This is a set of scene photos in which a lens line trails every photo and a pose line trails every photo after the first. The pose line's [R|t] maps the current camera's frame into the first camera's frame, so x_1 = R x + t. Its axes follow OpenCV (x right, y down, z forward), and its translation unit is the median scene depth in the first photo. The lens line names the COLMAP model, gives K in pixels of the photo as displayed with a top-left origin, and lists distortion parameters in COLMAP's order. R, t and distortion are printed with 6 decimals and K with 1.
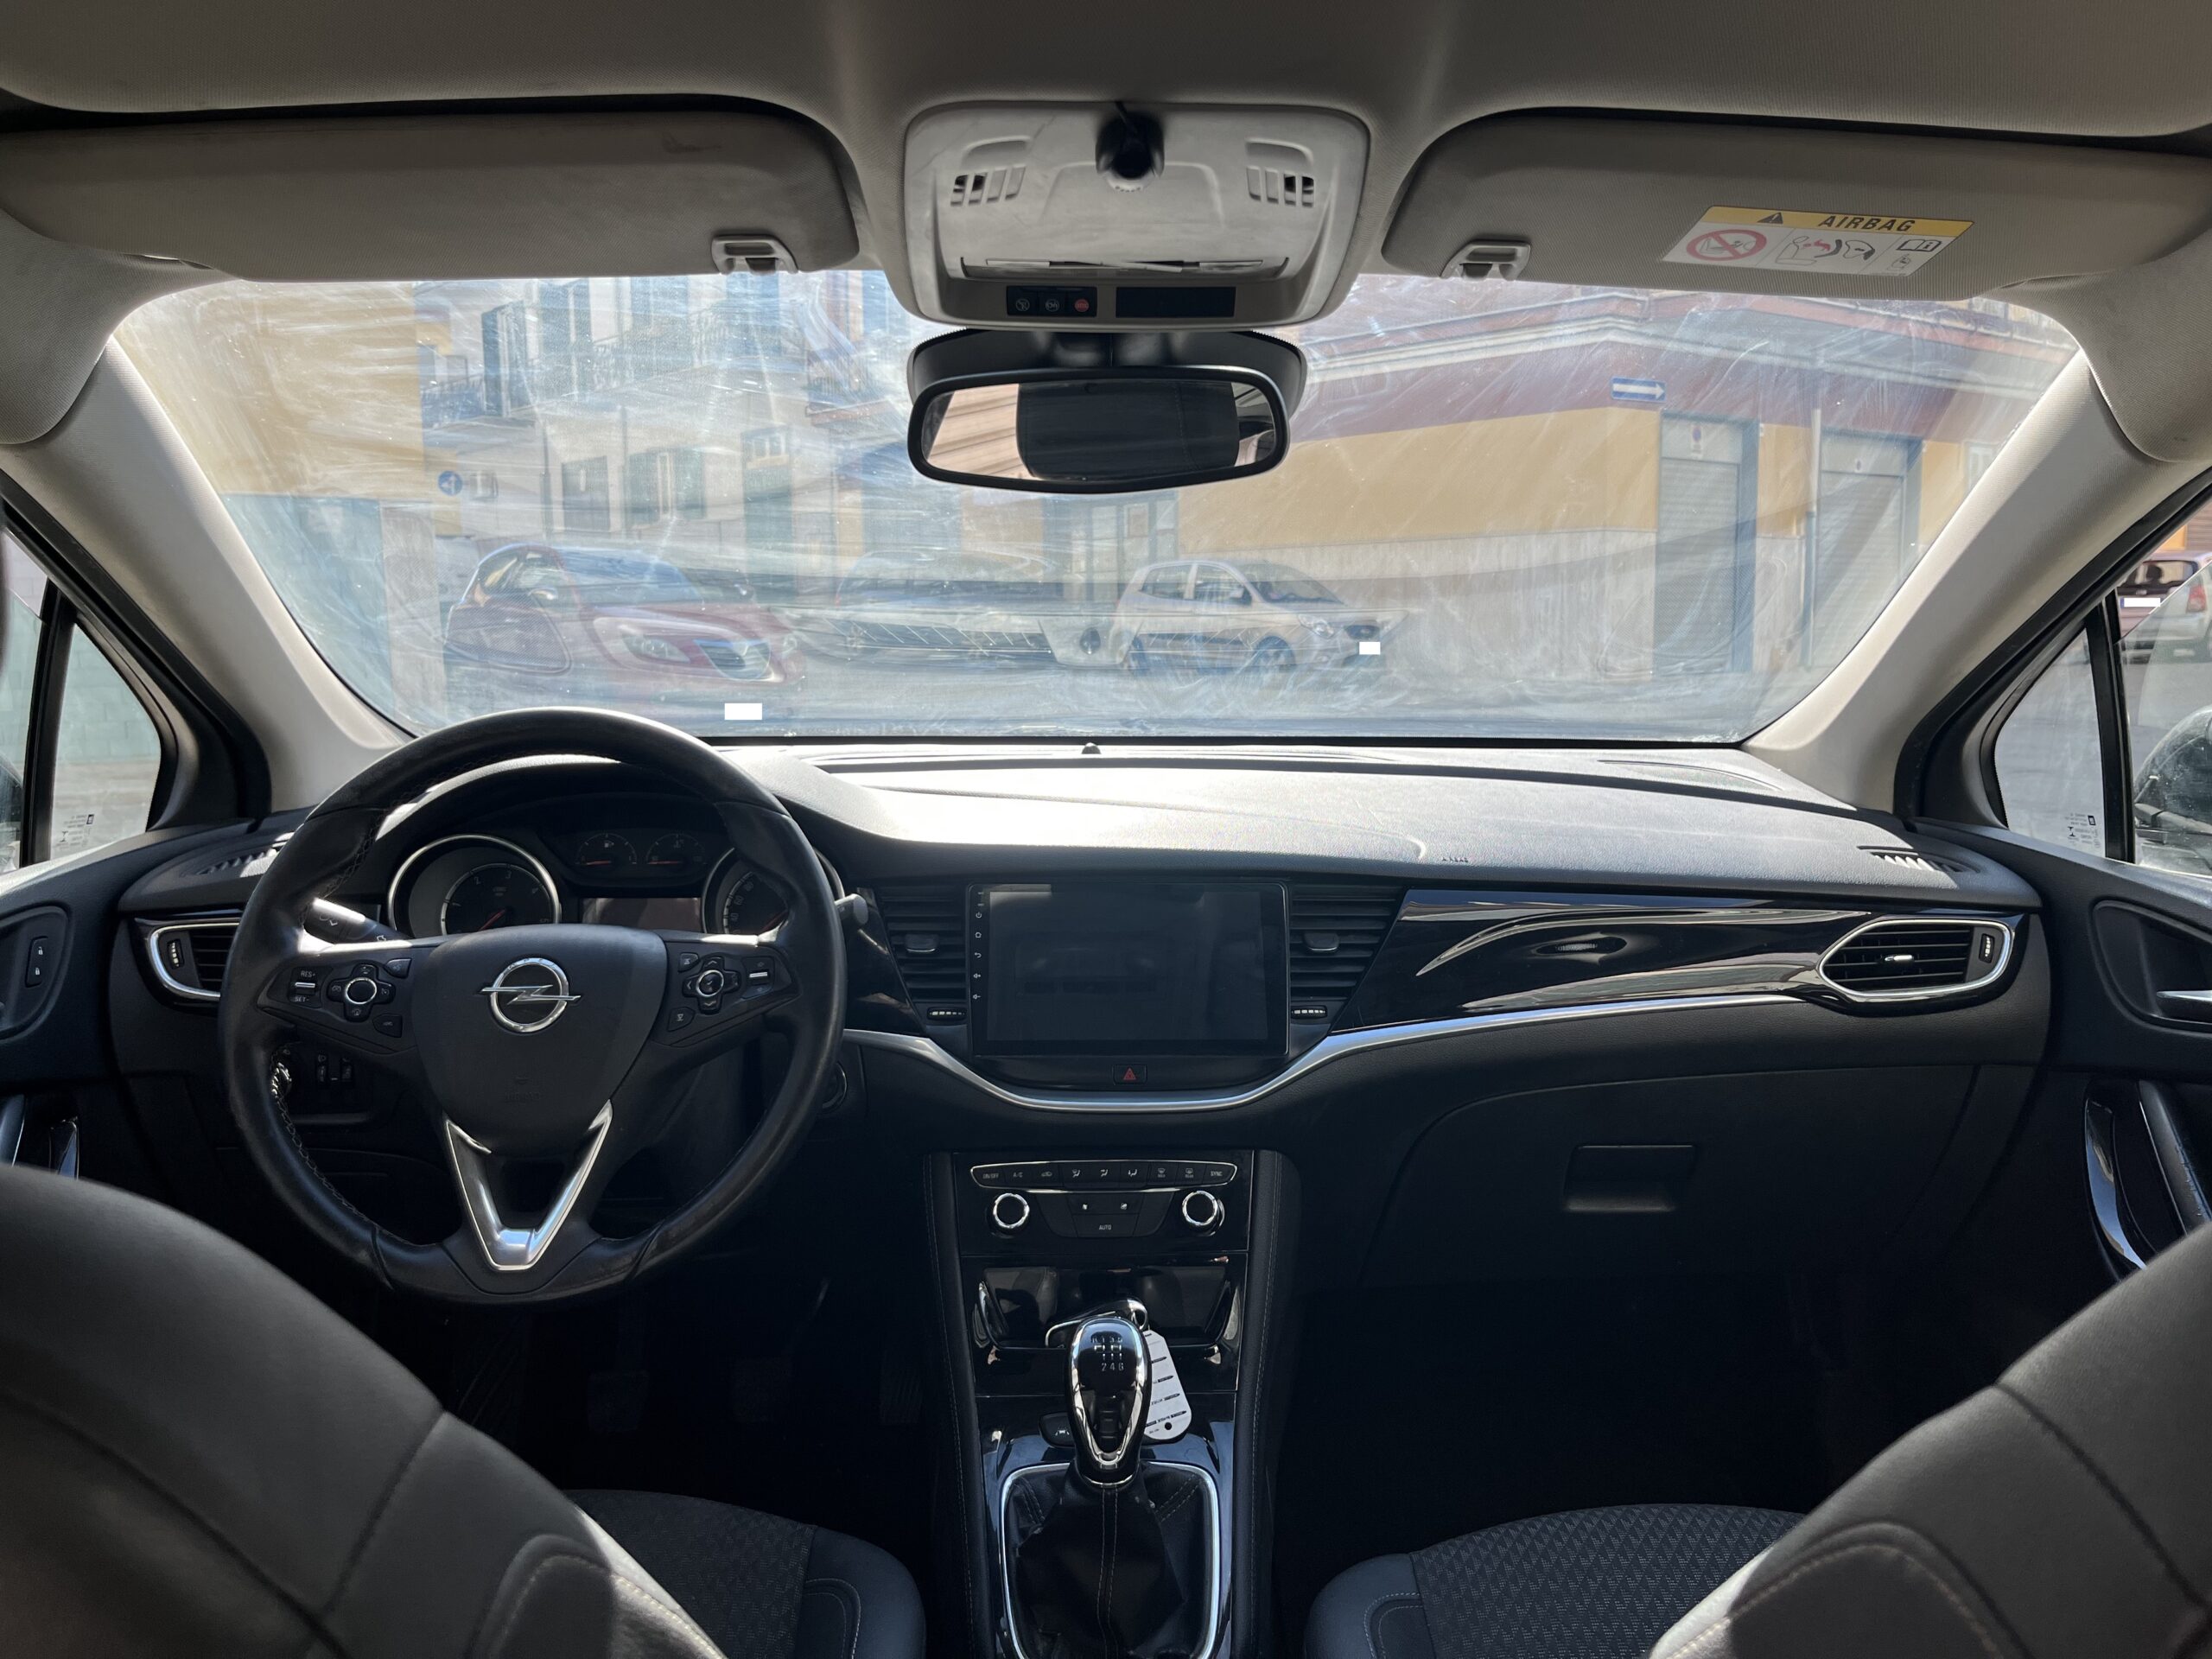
lens RADIAL K [[1693.6, 0, 1106.0], [0, 1693.6, 829.5], [0, 0, 1]] dist [0.046683, -0.077002]
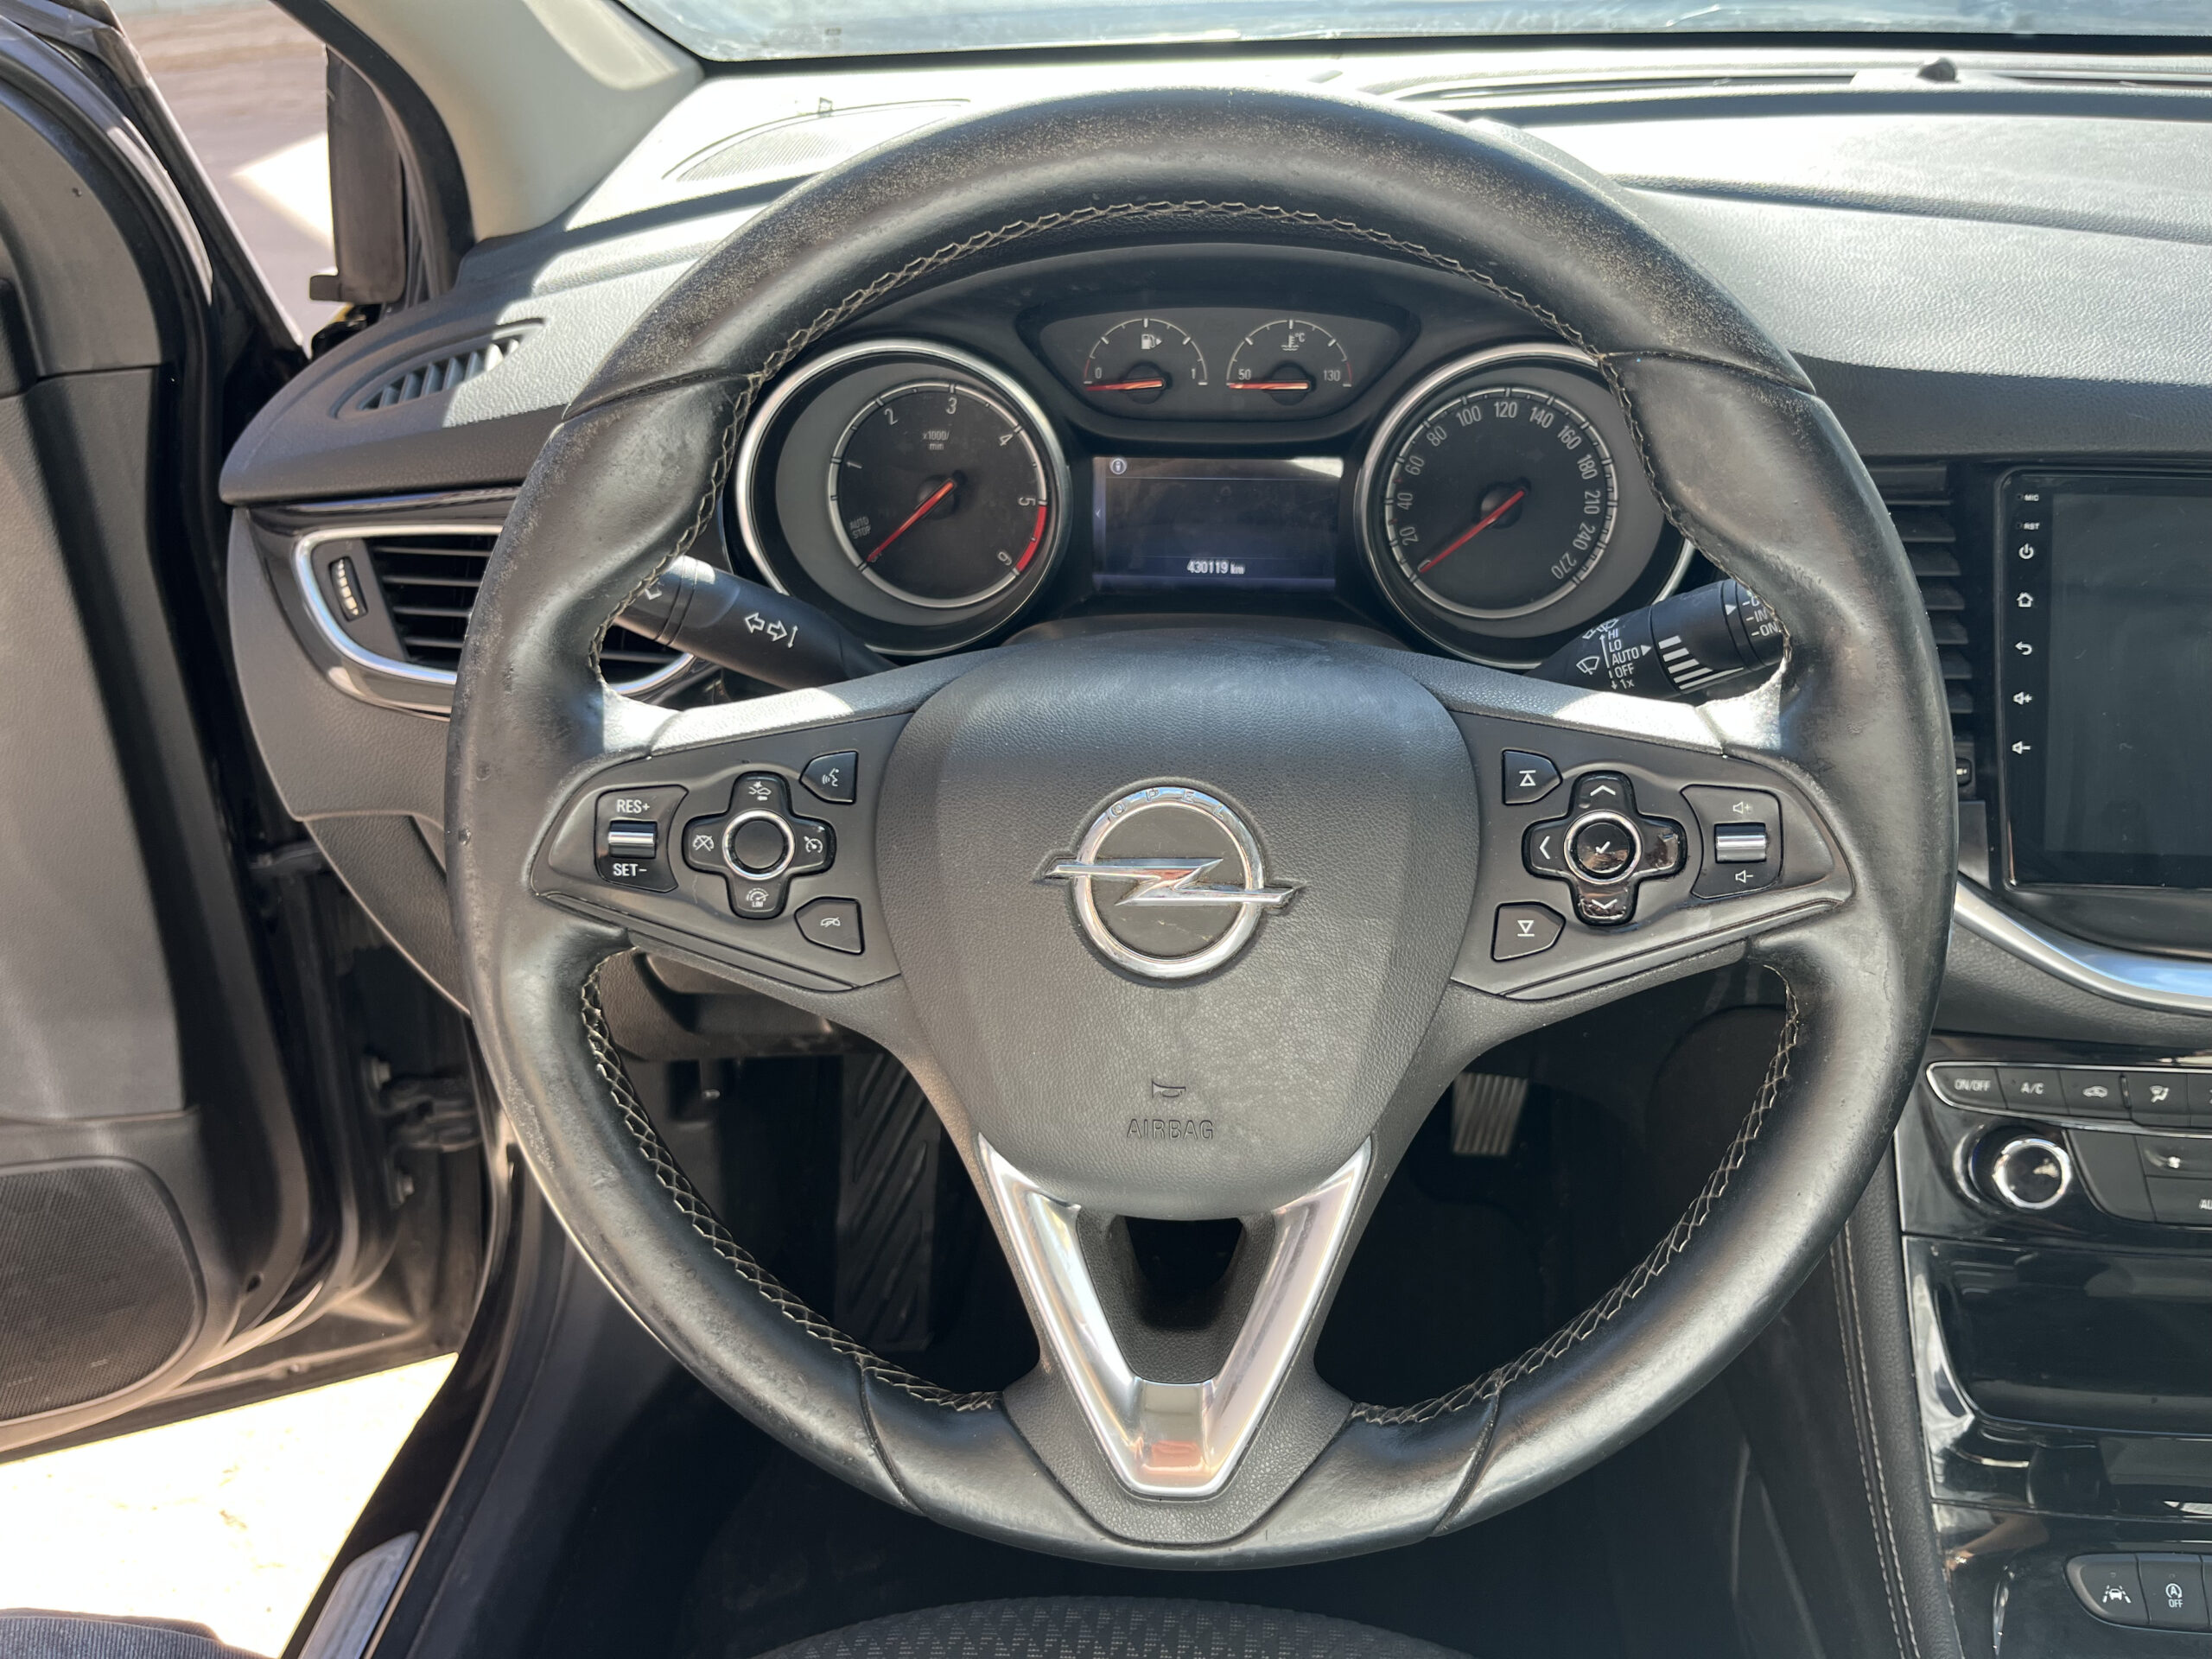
lens RADIAL K [[1679.1, 0, 1106.0], [0, 1679.1, 829.5], [0, 0, 1]] dist [0.000240, 0.002606]
pose [[0.992441, 0.044075, -0.114535, -0.261640], [0.007515, 0.909705, 0.415188, -0.067924], [0.122493, -0.412910, 0.902497, 0.548203]]
